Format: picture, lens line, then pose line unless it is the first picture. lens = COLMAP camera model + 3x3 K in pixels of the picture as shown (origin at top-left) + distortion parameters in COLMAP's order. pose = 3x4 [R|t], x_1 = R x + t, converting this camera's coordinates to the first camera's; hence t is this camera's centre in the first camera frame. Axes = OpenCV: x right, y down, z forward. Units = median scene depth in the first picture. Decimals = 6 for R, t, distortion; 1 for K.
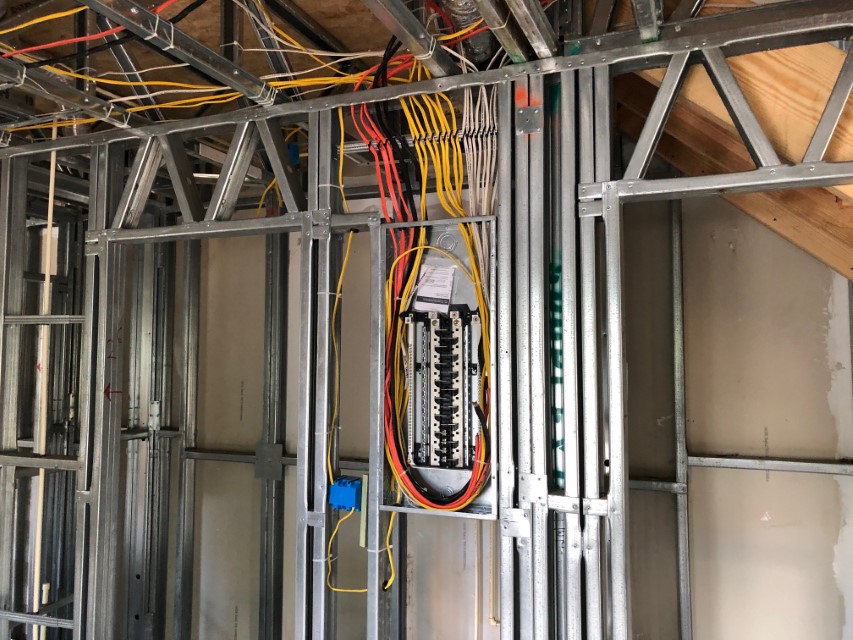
lens RADIAL K [[711.0, 0, 426.8], [0, 711.0, 319.3], [0, 0, 1]] dist [0.009655, 0.004944]
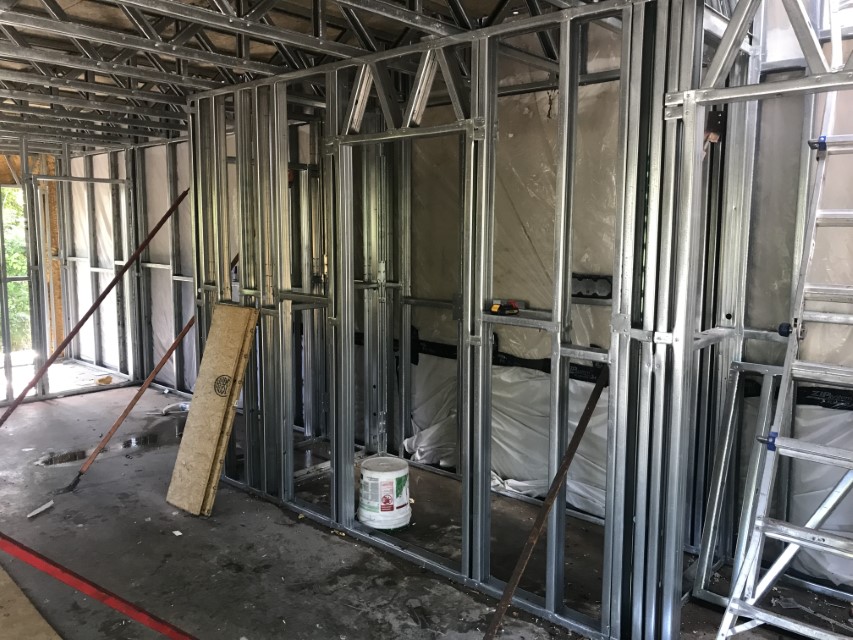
lens RADIAL K [[705.9, 0, 426.2], [0, 705.9, 319.5], [0, 0, 1]] dist [-0.013328, -0.004303]
pose [[0.946743, 0.034544, -0.320130, 0.174110], [0.027461, 0.981943, 0.187171, -0.030037], [0.320816, -0.185994, 0.928700, -0.304981]]
